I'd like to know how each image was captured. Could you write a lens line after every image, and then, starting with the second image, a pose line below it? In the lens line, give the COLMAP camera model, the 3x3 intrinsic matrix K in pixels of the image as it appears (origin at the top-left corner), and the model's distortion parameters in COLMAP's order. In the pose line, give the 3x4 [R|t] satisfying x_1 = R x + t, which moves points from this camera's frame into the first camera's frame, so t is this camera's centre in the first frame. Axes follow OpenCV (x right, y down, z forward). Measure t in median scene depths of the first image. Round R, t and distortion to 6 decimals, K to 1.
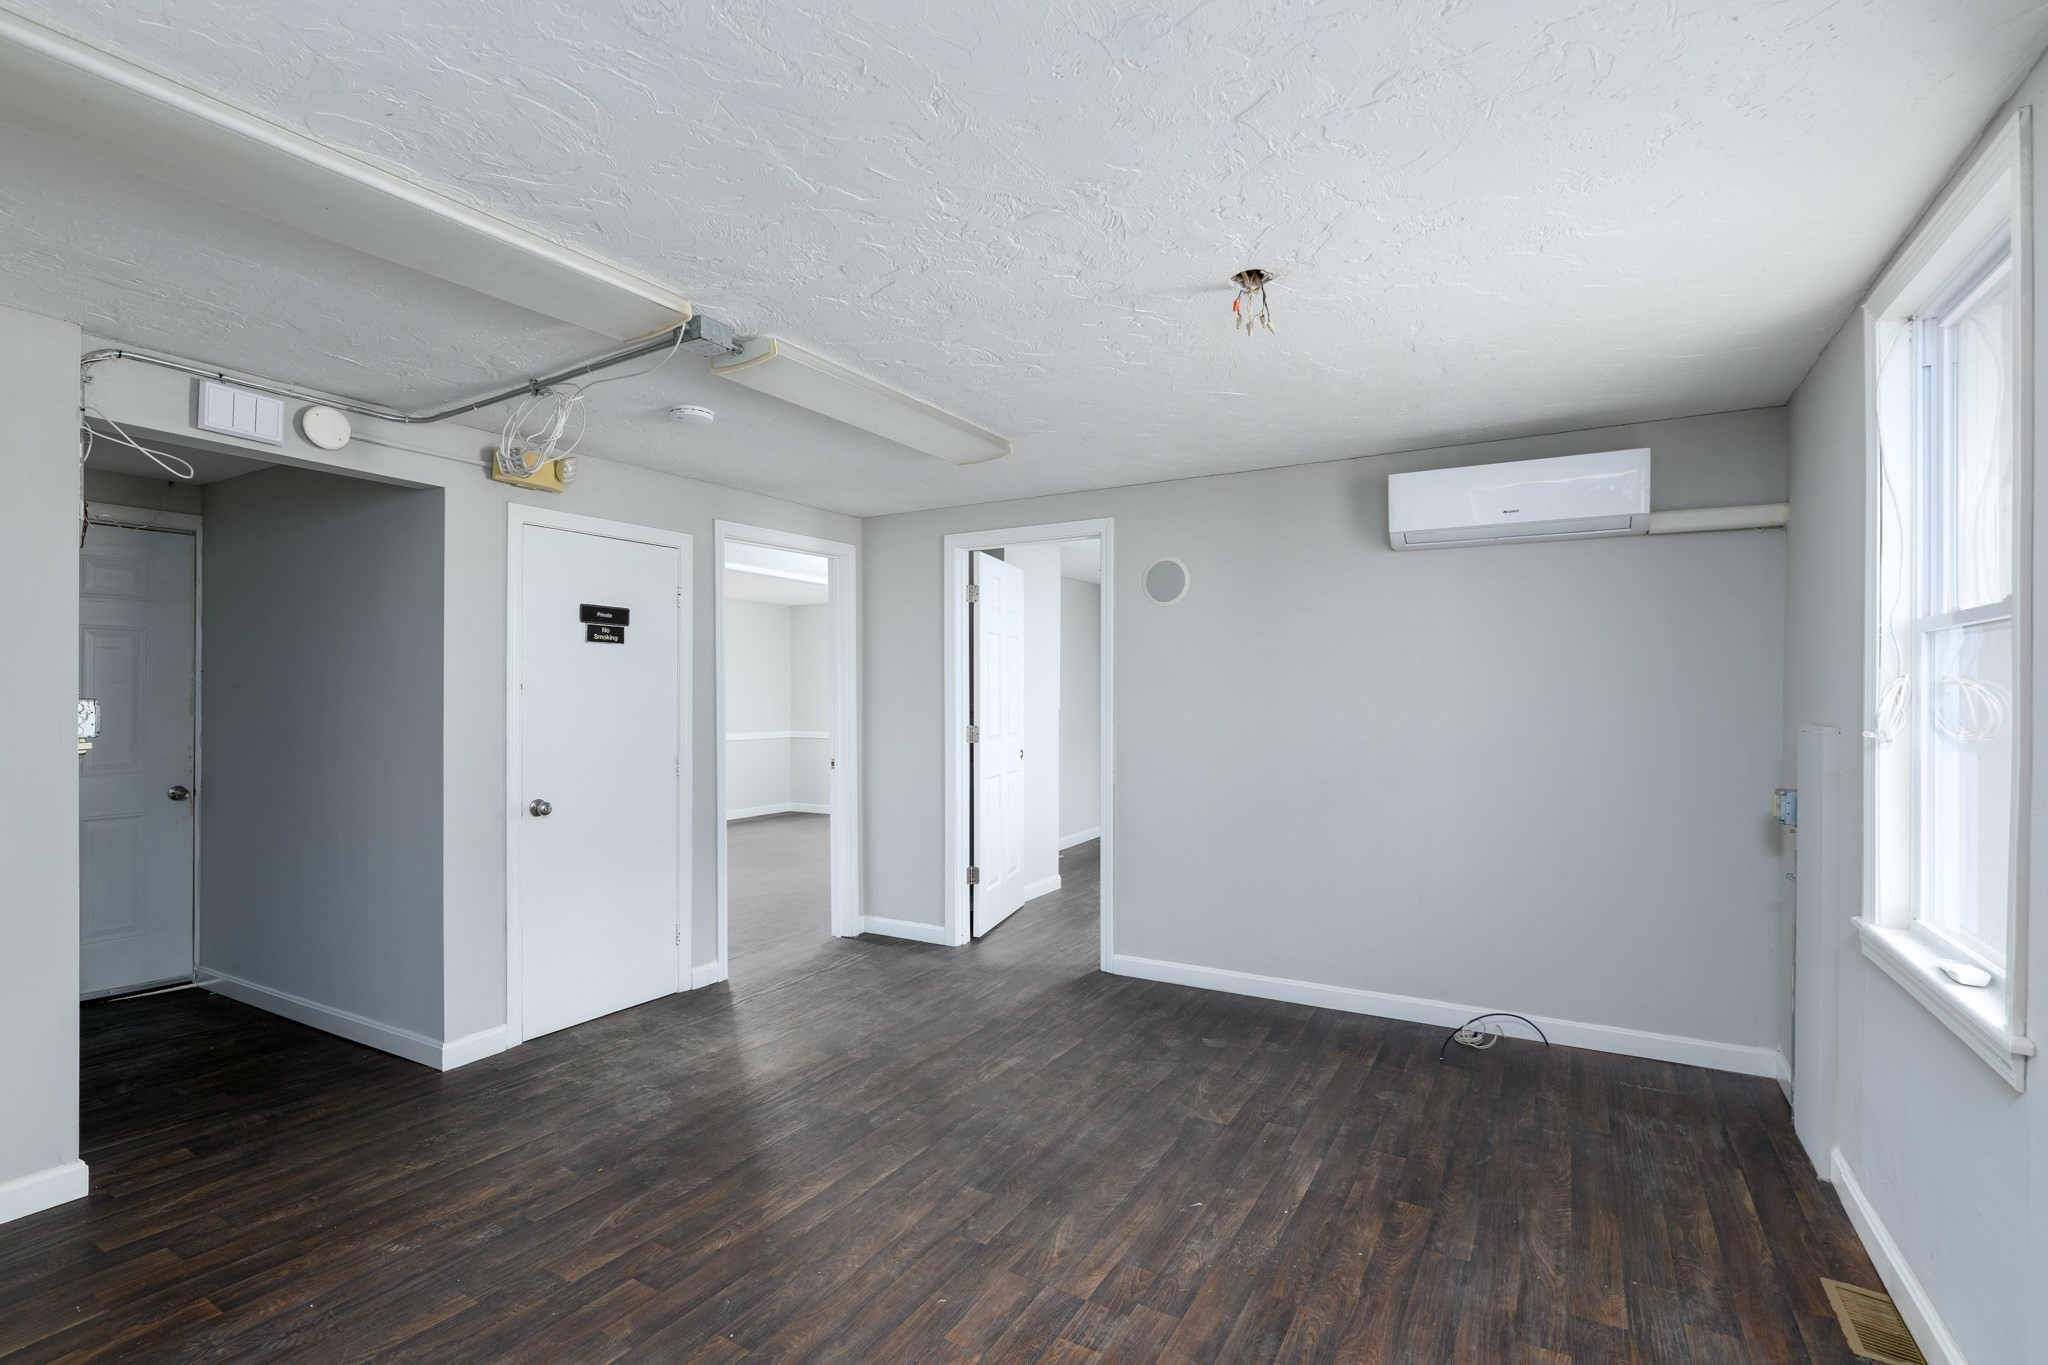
lens RADIAL K [[933.6, 0, 1018.1], [0, 933.6, 693.1], [0, 0, 1]] dist [0.004952, 0.000195]
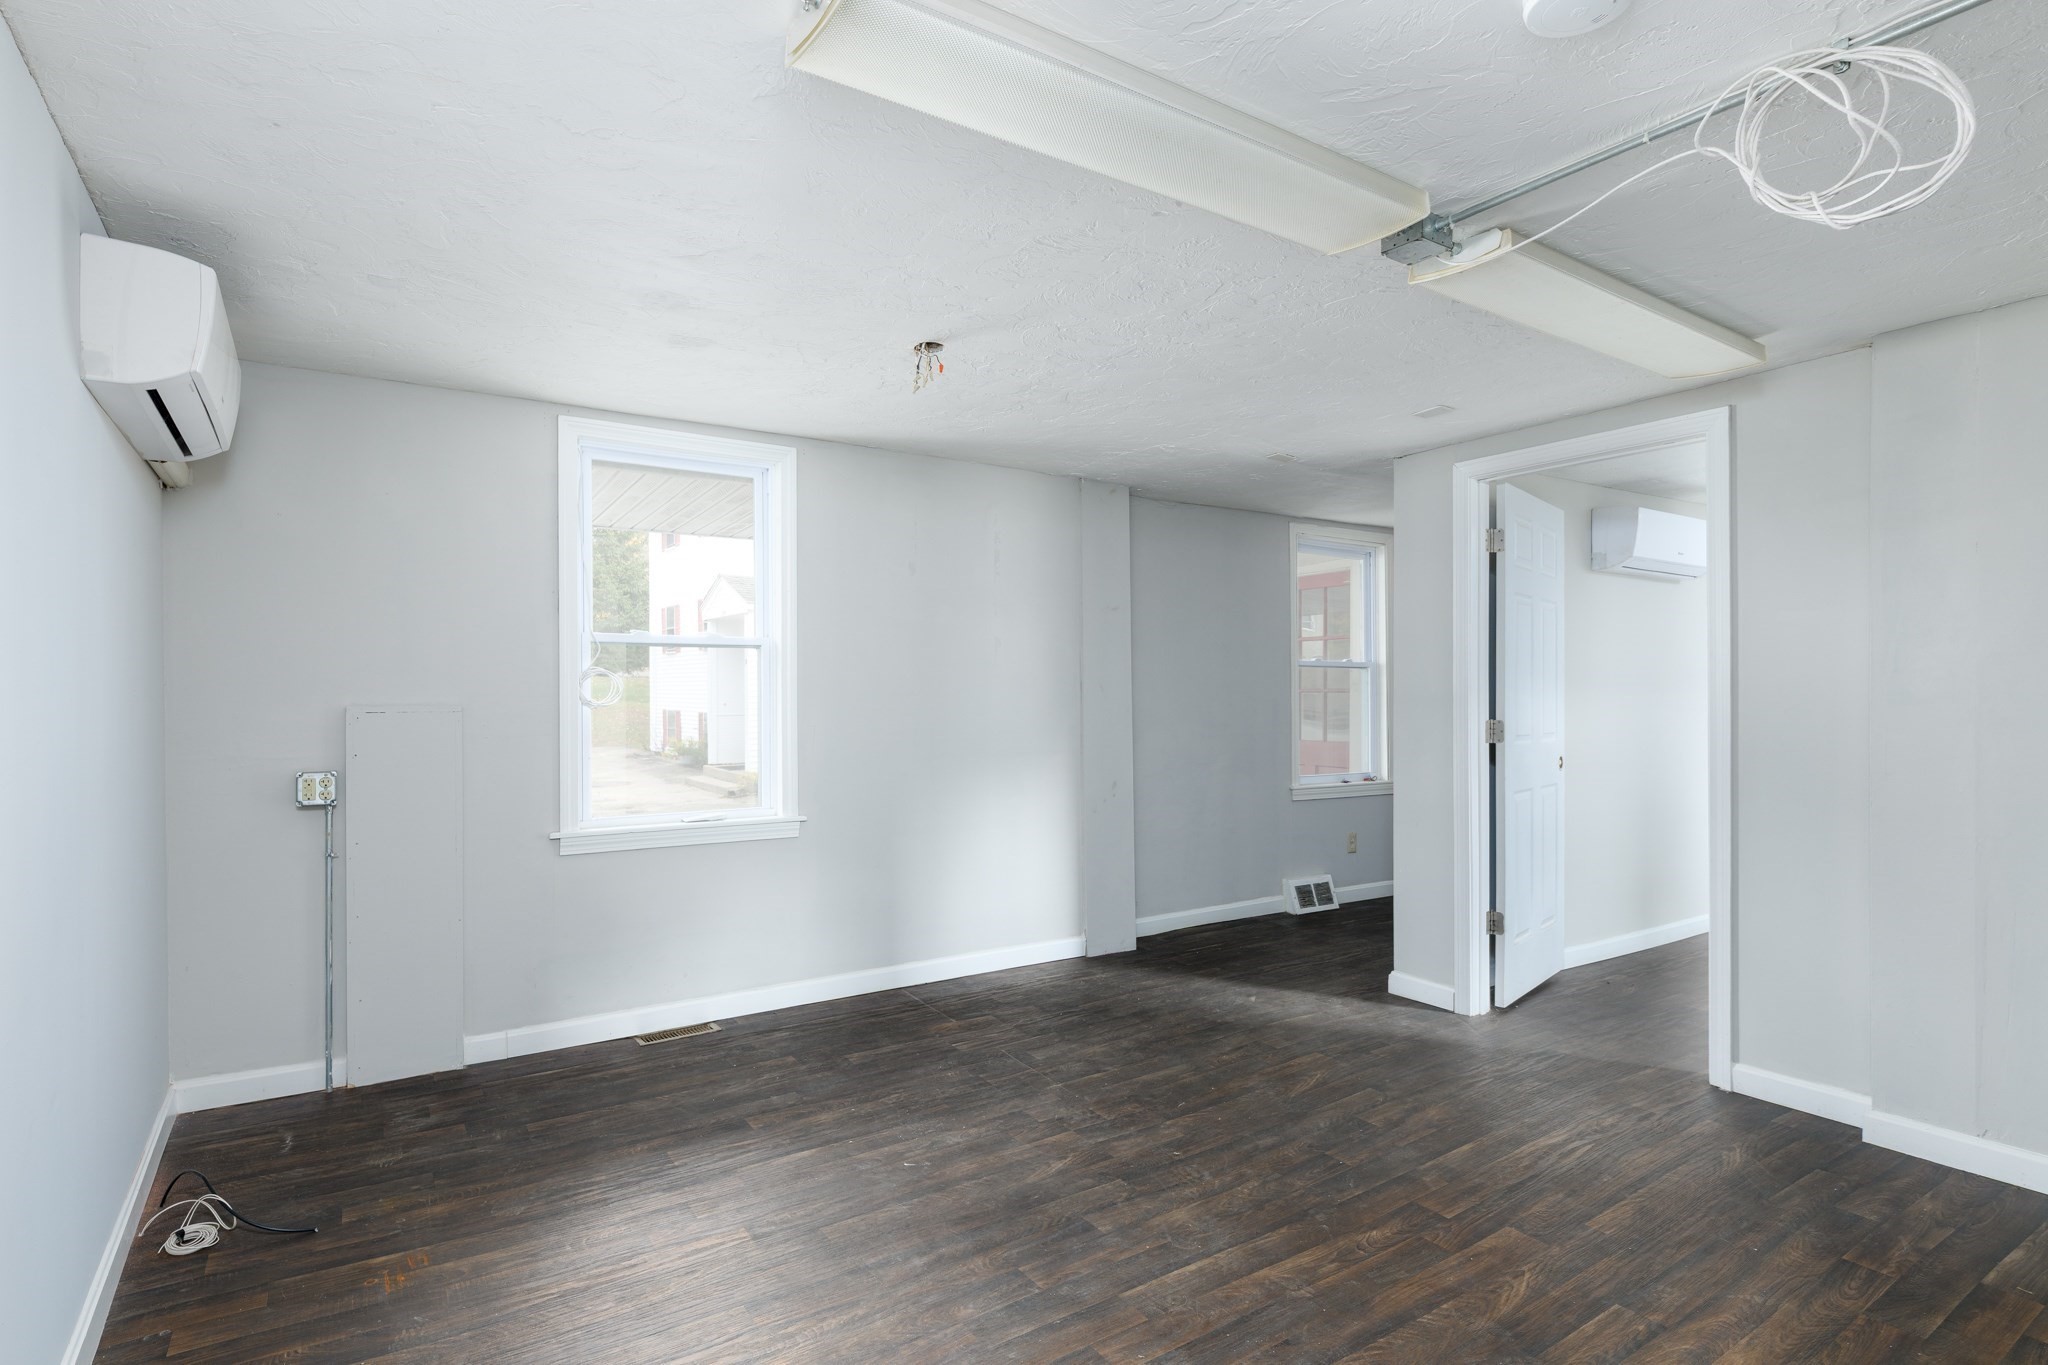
lens RADIAL K [[1044.2, 0, 1026.1], [0, 1044.2, 684.4], [0, 0, 1]] dist [-0.005542, -0.001692]
pose [[-0.900337, 0.003169, 0.435182, -0.452889], [0.000667, 0.999982, -0.005900, 0.020245], [-0.435193, -0.005022, -0.900323, 2.081867]]
